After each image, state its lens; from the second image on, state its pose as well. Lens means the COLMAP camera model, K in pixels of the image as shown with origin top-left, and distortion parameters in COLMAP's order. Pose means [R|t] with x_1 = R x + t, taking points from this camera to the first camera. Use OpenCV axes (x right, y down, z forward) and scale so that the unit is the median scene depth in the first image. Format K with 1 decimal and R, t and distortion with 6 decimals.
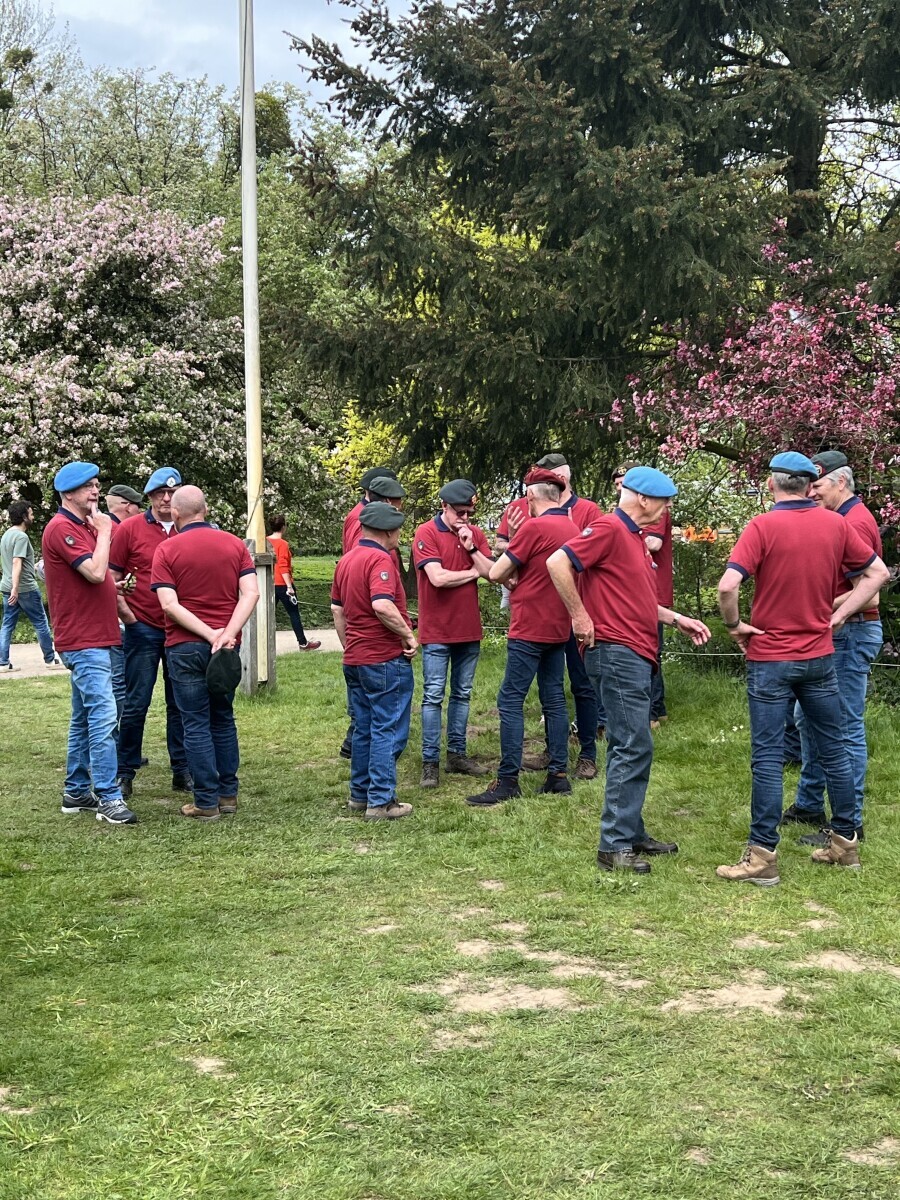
lens RADIAL K [[1613.0, 0, 450.0], [0, 1613.0, 600.0], [0, 0, 1]] dist [0.172519, -0.503396]
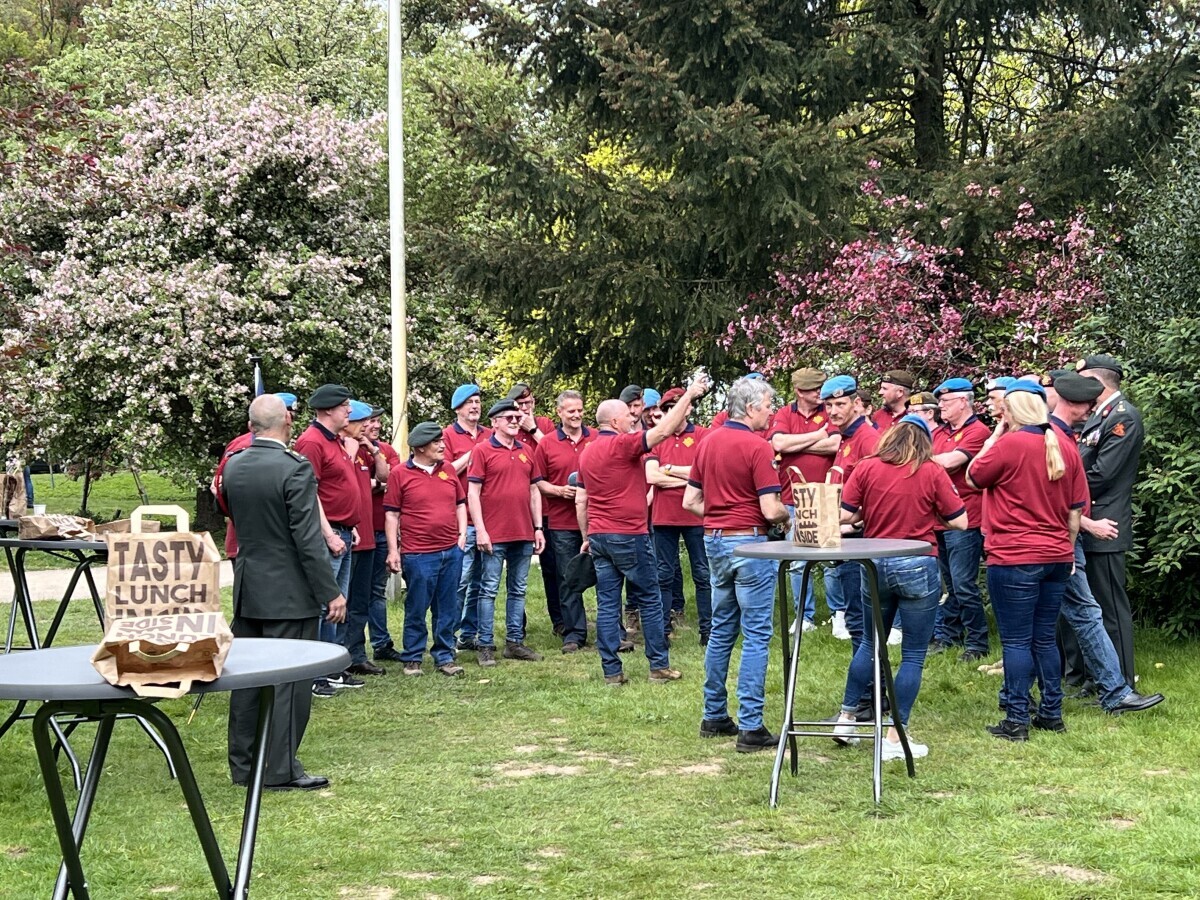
lens RADIAL K [[2070.9, 0, 615.3], [0, 2070.9, 425.6], [0, 0, 1]] dist [0.243215, -0.758542]
pose [[0.999297, -0.002524, -0.037396, 0.043096], [0.000619, 0.998704, -0.050888, 0.008433], [0.037476, 0.050829, 0.998004, -0.211826]]
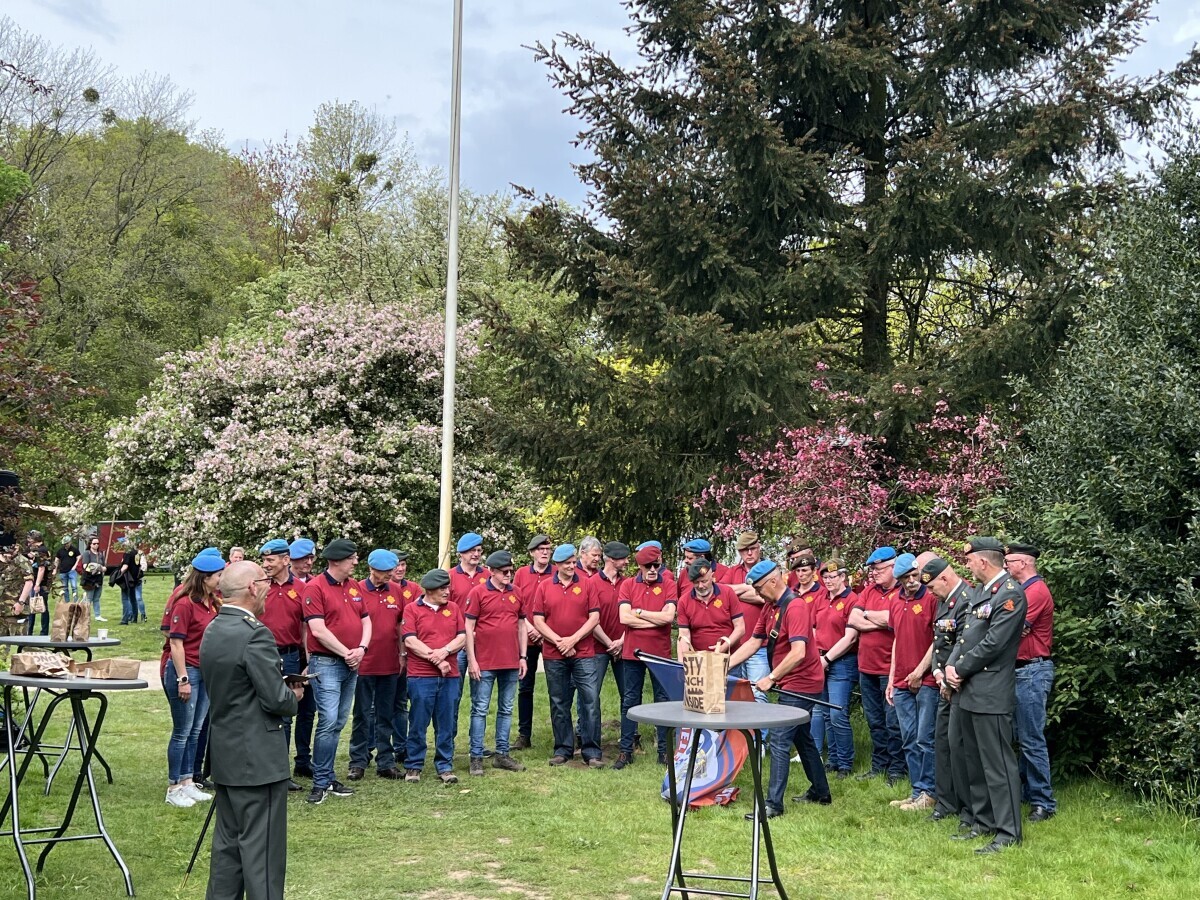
lens RADIAL K [[1468.3, 0, 613.5], [0, 1468.3, 441.4], [0, 0, 1]] dist [0.222846, -0.691495]
pose [[0.995554, 0.023415, -0.091235, 0.076835], [-0.034428, 0.992046, -0.121079, -0.007433], [0.087674, 0.123682, 0.988441, -0.118755]]
